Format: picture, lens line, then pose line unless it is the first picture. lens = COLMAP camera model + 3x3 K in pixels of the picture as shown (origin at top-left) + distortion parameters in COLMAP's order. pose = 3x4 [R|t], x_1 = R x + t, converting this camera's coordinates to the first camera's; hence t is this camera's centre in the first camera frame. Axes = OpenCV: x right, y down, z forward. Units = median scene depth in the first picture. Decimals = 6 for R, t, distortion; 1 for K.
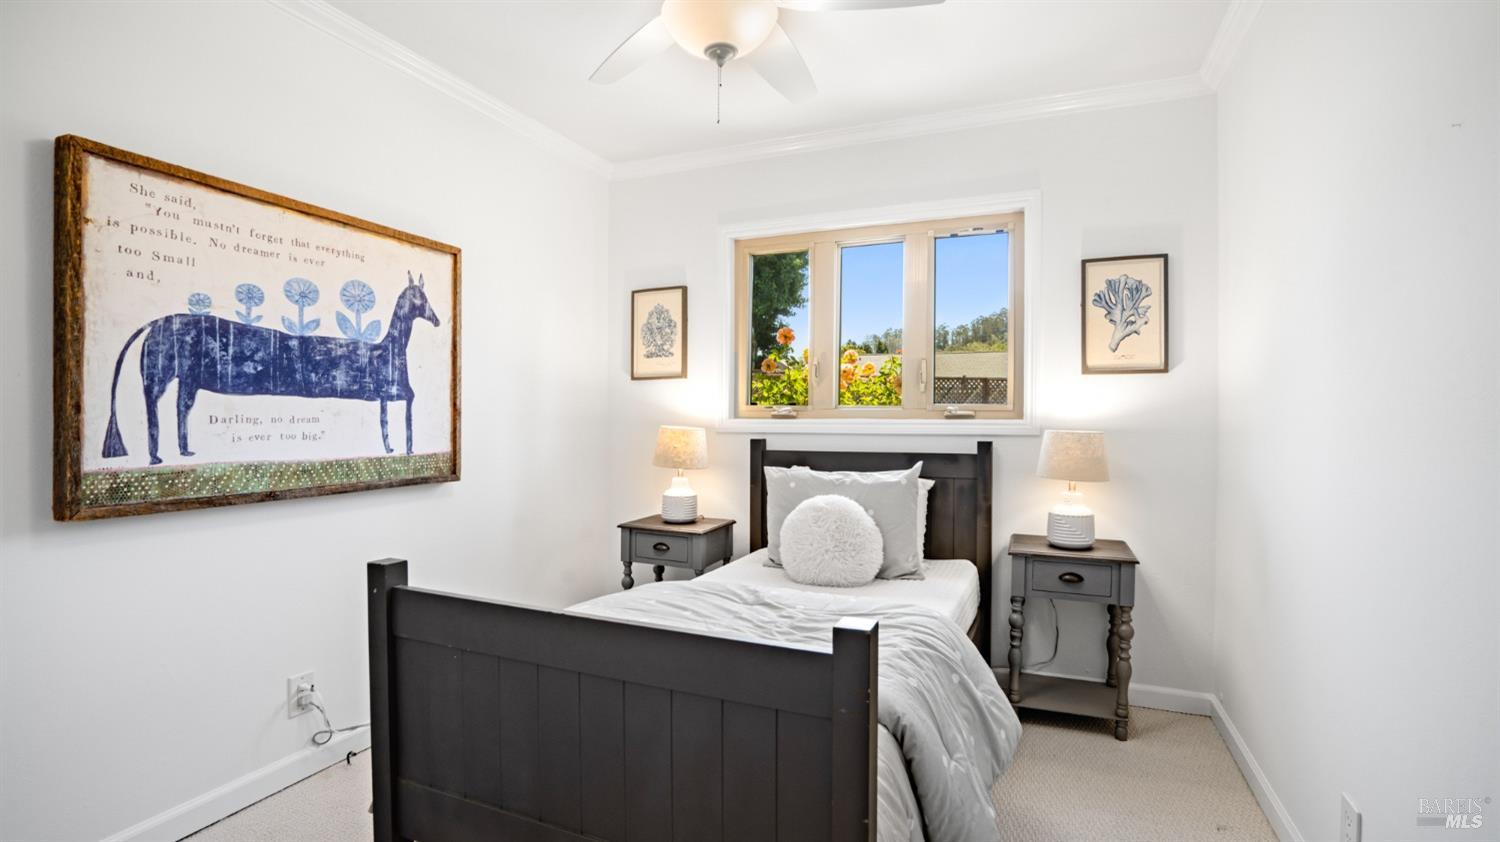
lens RADIAL K [[705.2, 0, 744.2], [0, 705.2, 422.6], [0, 0, 1]] dist [-0.060752, 0.022840]
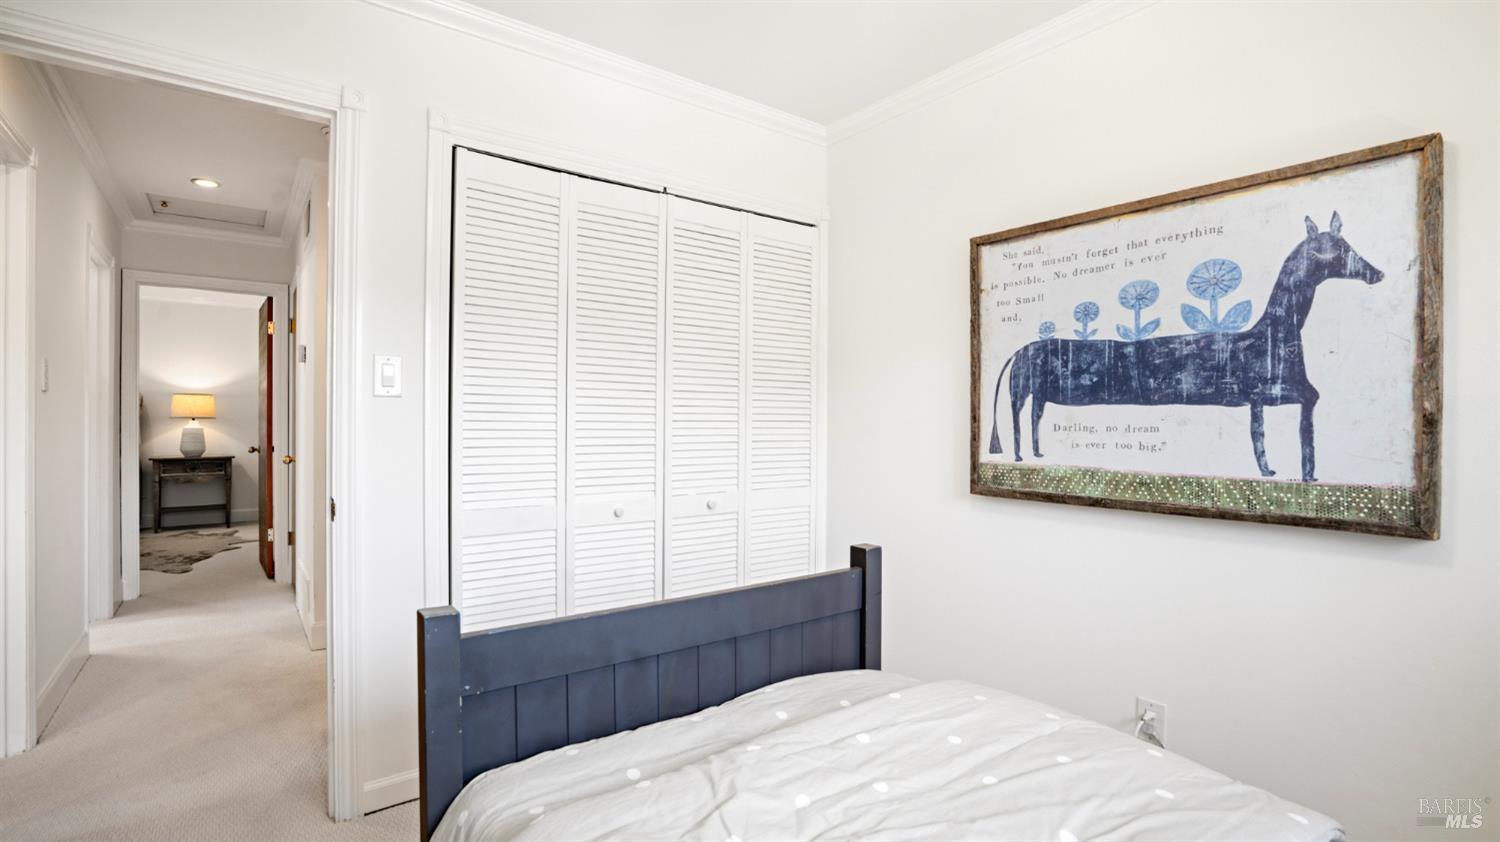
lens RADIAL K [[705.2, 0, 744.2], [0, 705.2, 422.6], [0, 0, 1]] dist [-0.060752, 0.022840]
pose [[-0.504846, -0.004652, -0.863197, 0.470192], [-0.015238, 0.999878, 0.003523, -0.008265], [0.863075, 0.014933, -0.504855, 1.046778]]
